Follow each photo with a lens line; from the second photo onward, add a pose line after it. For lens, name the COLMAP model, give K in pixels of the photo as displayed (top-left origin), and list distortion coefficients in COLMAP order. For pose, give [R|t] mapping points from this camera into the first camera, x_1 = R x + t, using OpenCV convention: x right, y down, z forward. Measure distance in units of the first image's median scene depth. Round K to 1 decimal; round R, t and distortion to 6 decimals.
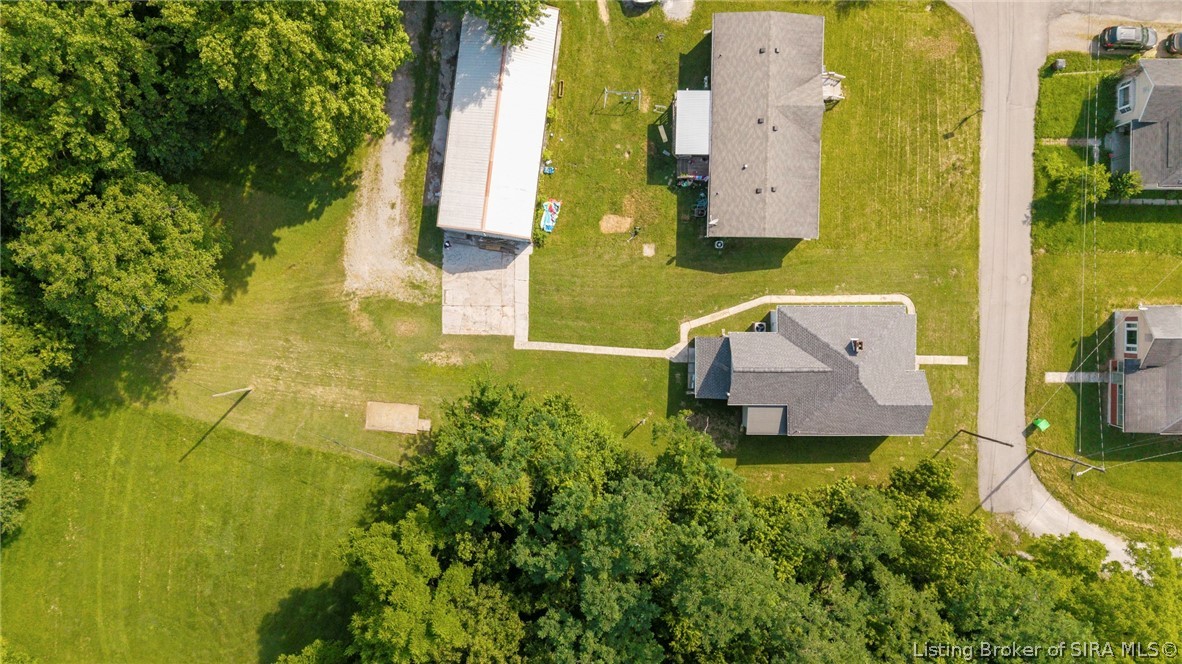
lens RADIAL K [[794.7, 0, 590.4], [0, 794.7, 333.4], [0, 0, 1]] dist [0.017817, -0.009897]
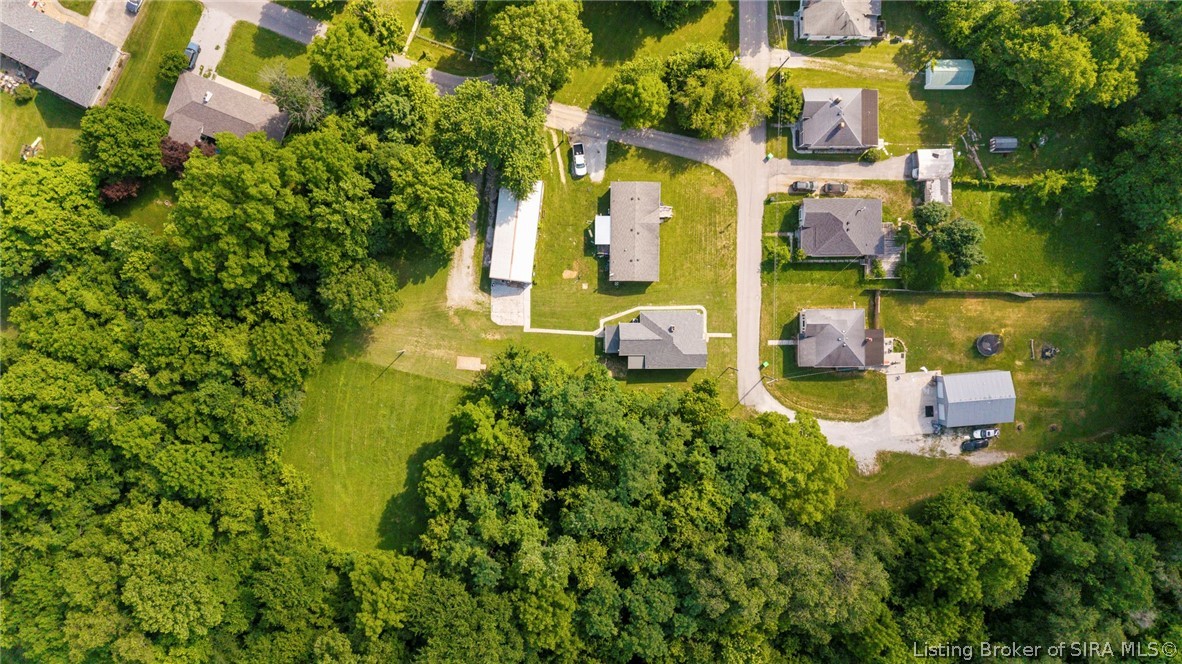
lens RADIAL K [[794.7, 0, 591.6], [0, 794.7, 323.8], [0, 0, 1]] dist [0.017817, -0.009897]
pose [[0.999922, -0.009356, 0.008235, 0.074728], [0.009459, 0.999877, -0.012534, 0.027136], [-0.008116, 0.012611, 0.999888, -1.208540]]
